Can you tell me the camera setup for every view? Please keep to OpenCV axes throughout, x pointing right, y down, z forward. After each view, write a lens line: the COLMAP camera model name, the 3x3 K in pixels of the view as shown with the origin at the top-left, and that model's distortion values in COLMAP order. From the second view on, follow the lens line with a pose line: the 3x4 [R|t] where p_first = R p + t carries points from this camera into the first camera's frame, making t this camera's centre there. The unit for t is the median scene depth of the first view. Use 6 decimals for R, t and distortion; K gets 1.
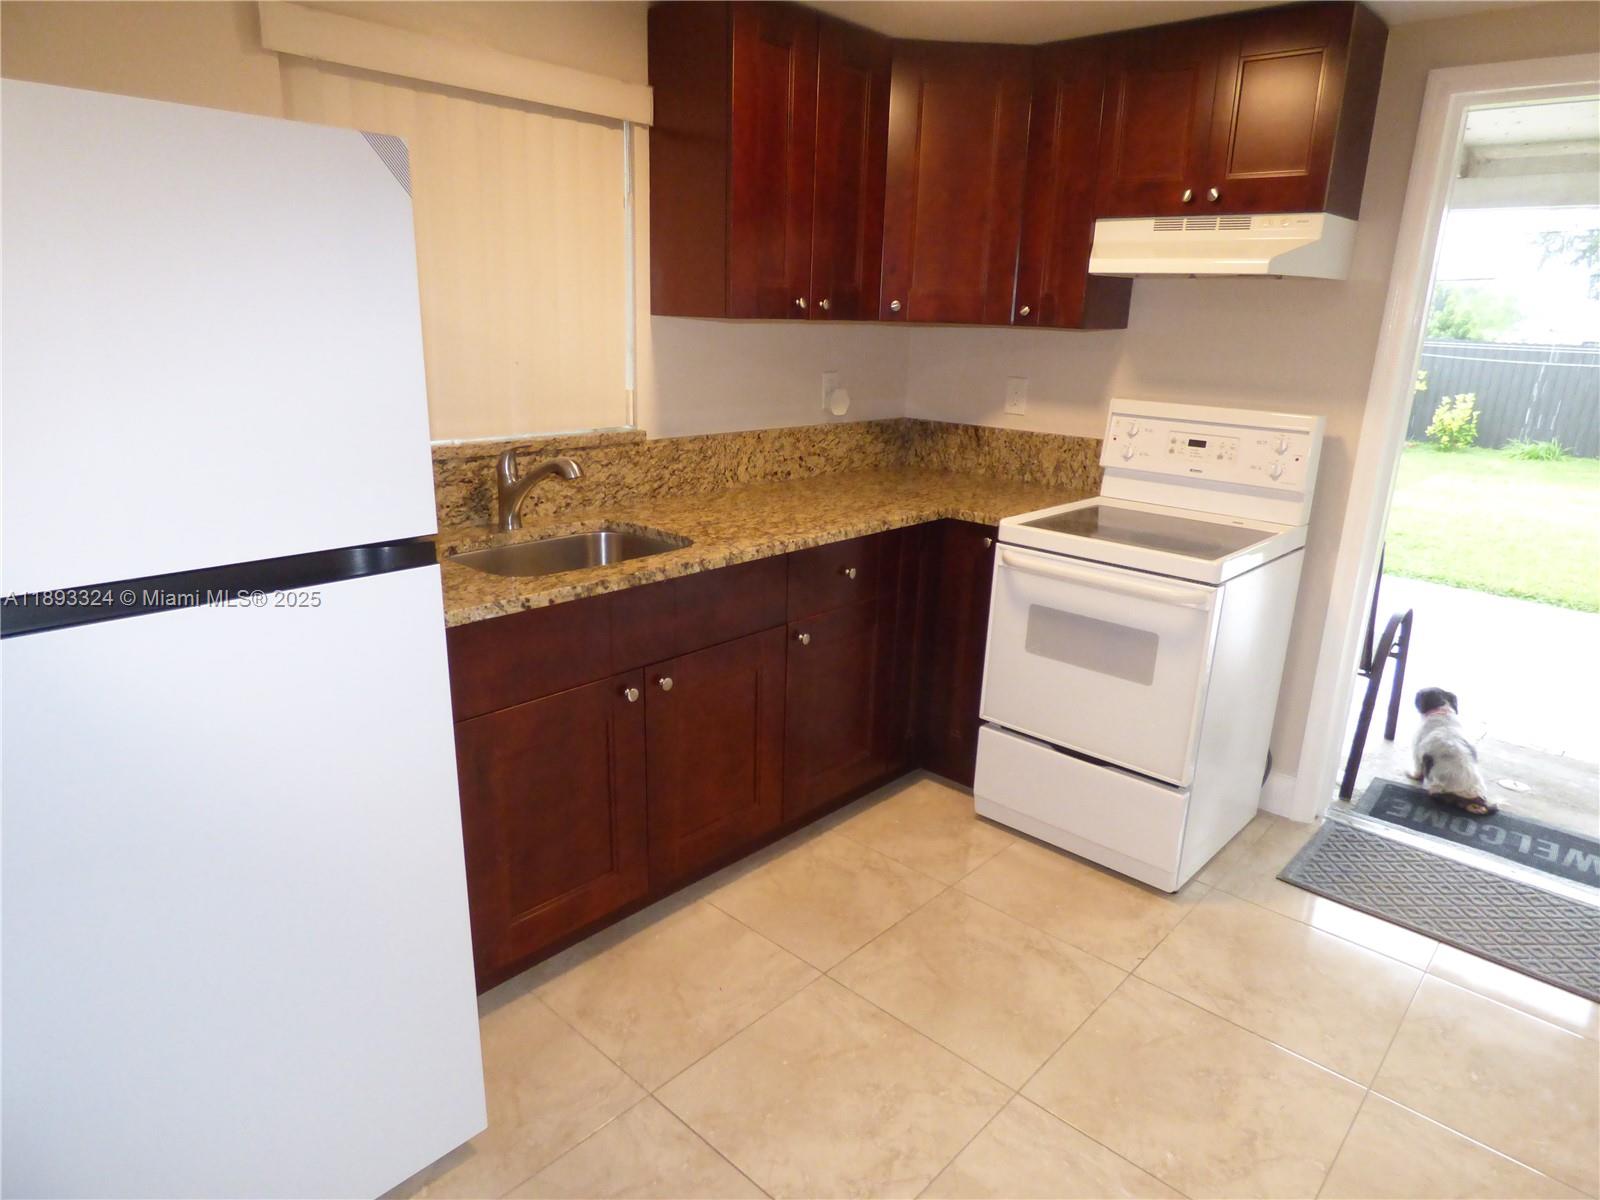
lens RADIAL K [[987.5, 0, 804.7], [0, 987.5, 604.2], [0, 0, 1]] dist [-0.009068, -0.001795]
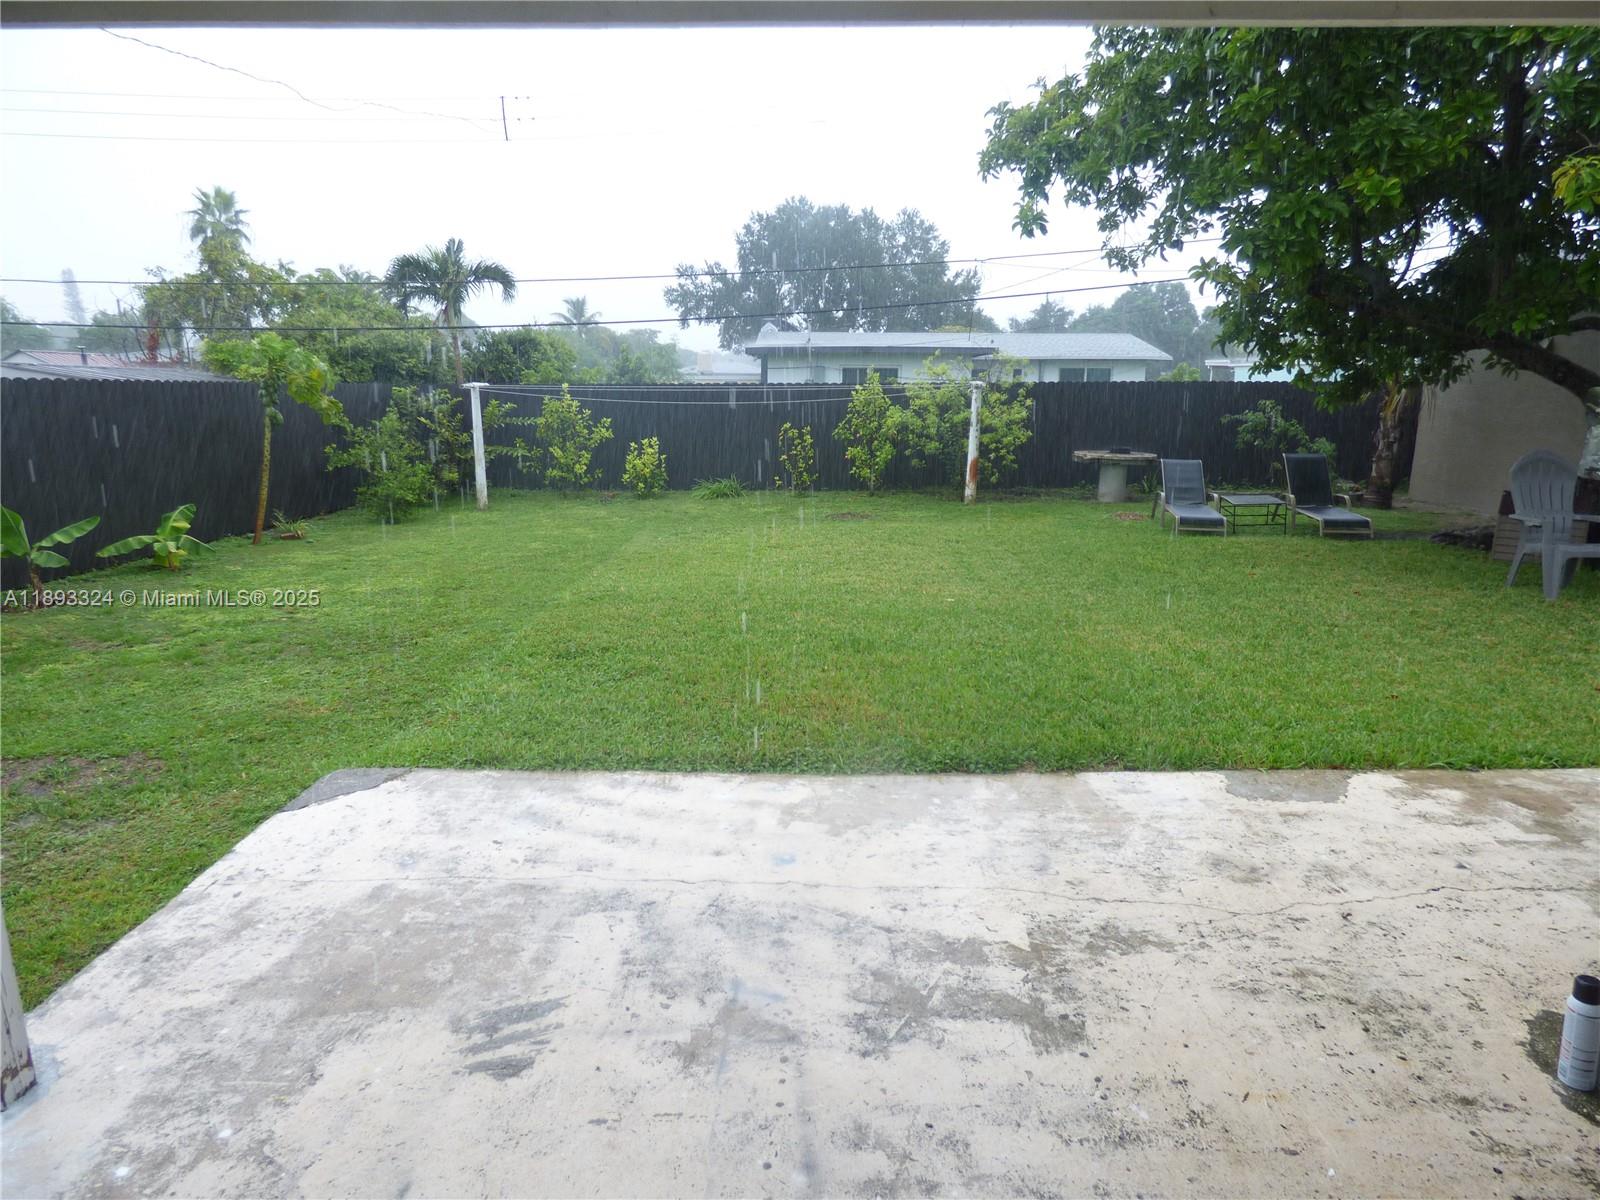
lens RADIAL K [[987.5, 0, 801.8], [0, 987.5, 598.0], [0, 0, 1]] dist [-0.009068, -0.001795]
pose [[0.750309, -0.171130, 0.638554, 0.134790], [0.209845, 0.977613, 0.015427, -0.042981], [-0.626898, 0.122422, 0.769423, 0.173537]]
